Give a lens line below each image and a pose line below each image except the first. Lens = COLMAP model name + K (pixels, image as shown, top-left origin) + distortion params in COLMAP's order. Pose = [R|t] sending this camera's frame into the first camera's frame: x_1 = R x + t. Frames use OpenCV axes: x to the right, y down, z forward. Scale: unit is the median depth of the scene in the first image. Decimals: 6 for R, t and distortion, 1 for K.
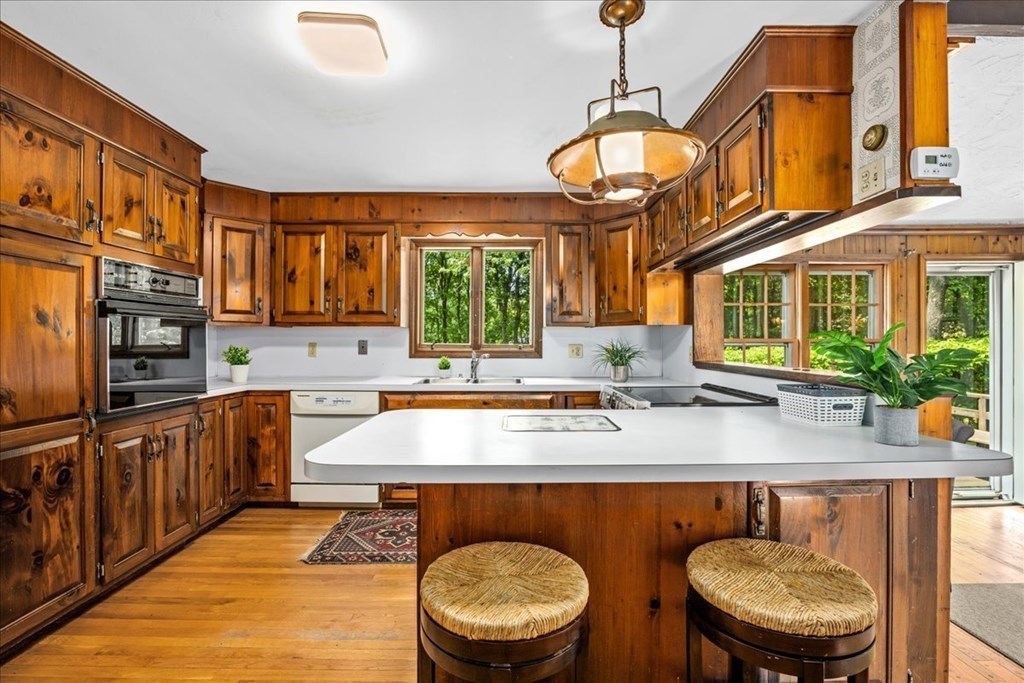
lens RADIAL K [[459.4, 0, 512.0], [0, 459.4, 341.5], [0, 0, 1]] dist [-0.017584, 0.000160]
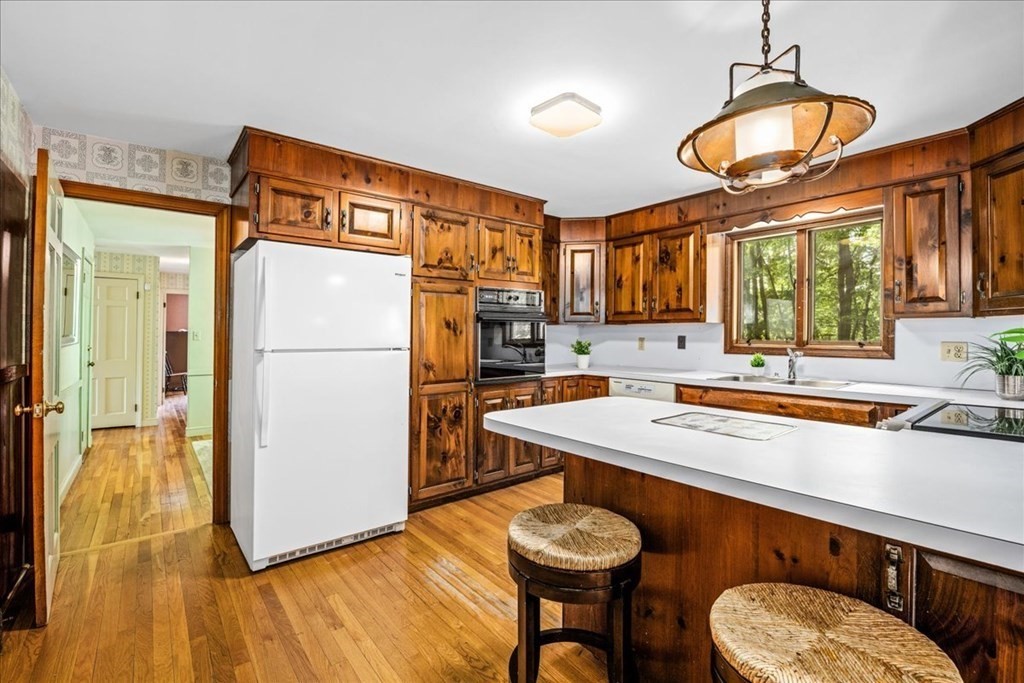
lens RADIAL K [[451.8, 0, 502.4], [0, 451.8, 328.6], [0, 0, 1]] dist [-0.019219, 0.000059]
pose [[0.619766, -0.010816, -0.784712, 0.285850], [0.000356, 0.999909, -0.013500, -0.006230], [0.784787, 0.008087, 0.619713, 0.025565]]
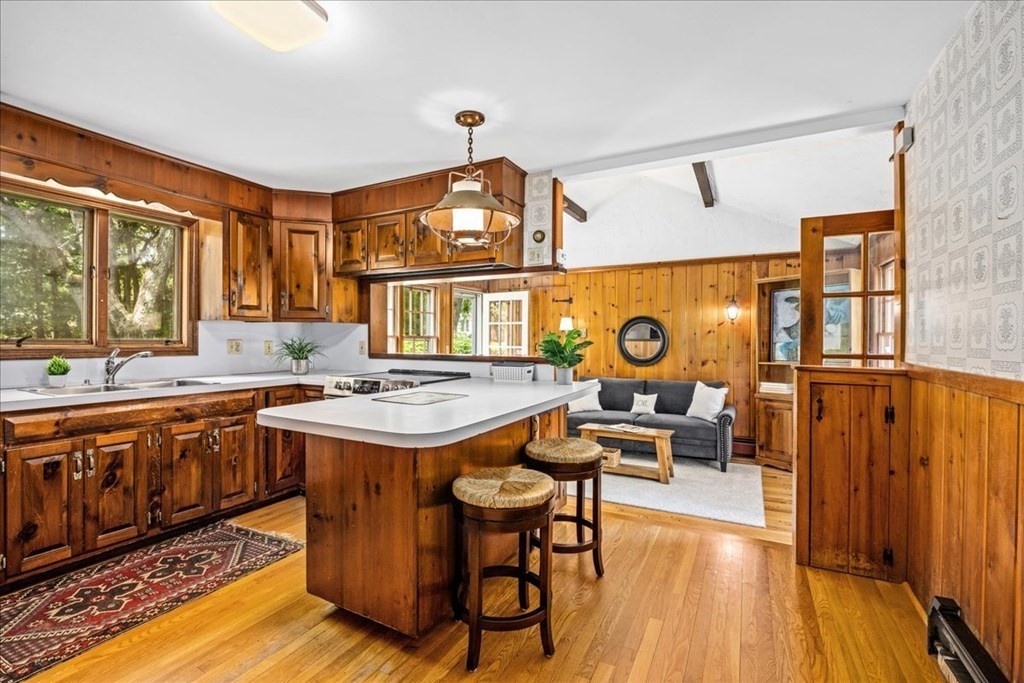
lens RADIAL K [[459.4, 0, 512.0], [0, 459.4, 341.5], [0, 0, 1]] dist [-0.017584, 0.000160]
pose [[0.460859, -0.002405, 0.887470, -0.503143], [-0.004737, 0.999975, 0.005170, 0.003066], [-0.887461, -0.006587, 0.460836, 0.078278]]
